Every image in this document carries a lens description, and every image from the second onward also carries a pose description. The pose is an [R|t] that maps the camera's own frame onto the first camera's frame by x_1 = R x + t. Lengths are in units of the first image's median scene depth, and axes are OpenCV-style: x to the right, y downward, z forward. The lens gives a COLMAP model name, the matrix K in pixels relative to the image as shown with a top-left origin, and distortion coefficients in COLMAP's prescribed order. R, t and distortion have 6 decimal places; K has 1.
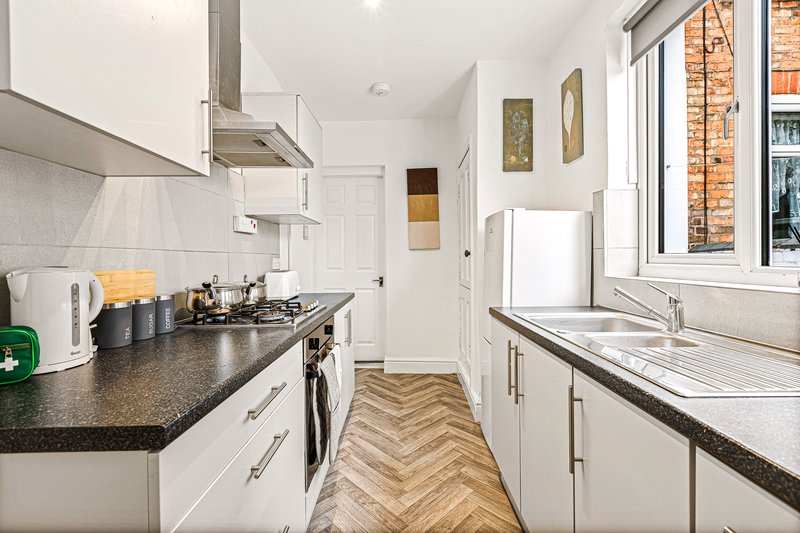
lens RADIAL K [[374.6, 0, 399.9], [0, 374.6, 262.1], [0, 0, 1]] dist [-0.001094, 0.000479]
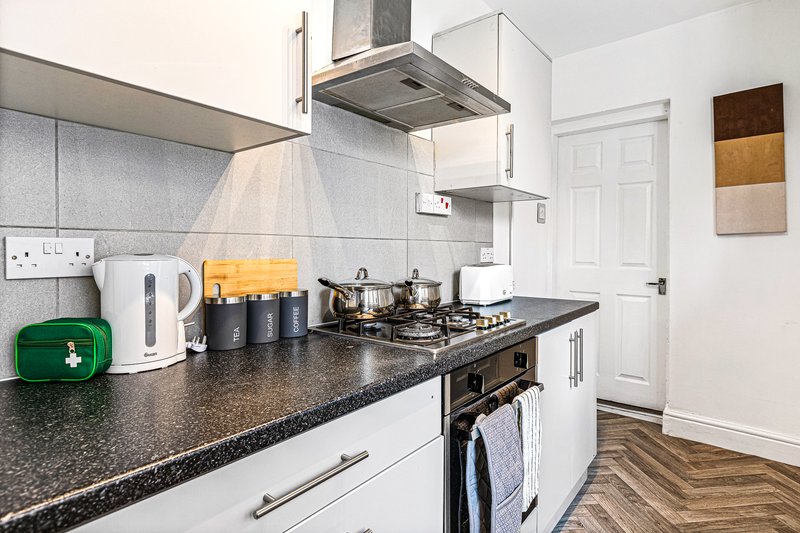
lens RADIAL K [[429.0, 0, 394.4], [0, 429.0, 253.8], [0, 0, 1]] dist [-0.000723, -0.000696]
pose [[0.779896, 0.015884, -0.625708, 0.080348], [-0.014289, 0.999869, 0.007573, -0.002183], [0.625746, 0.003034, 0.780021, 0.250113]]
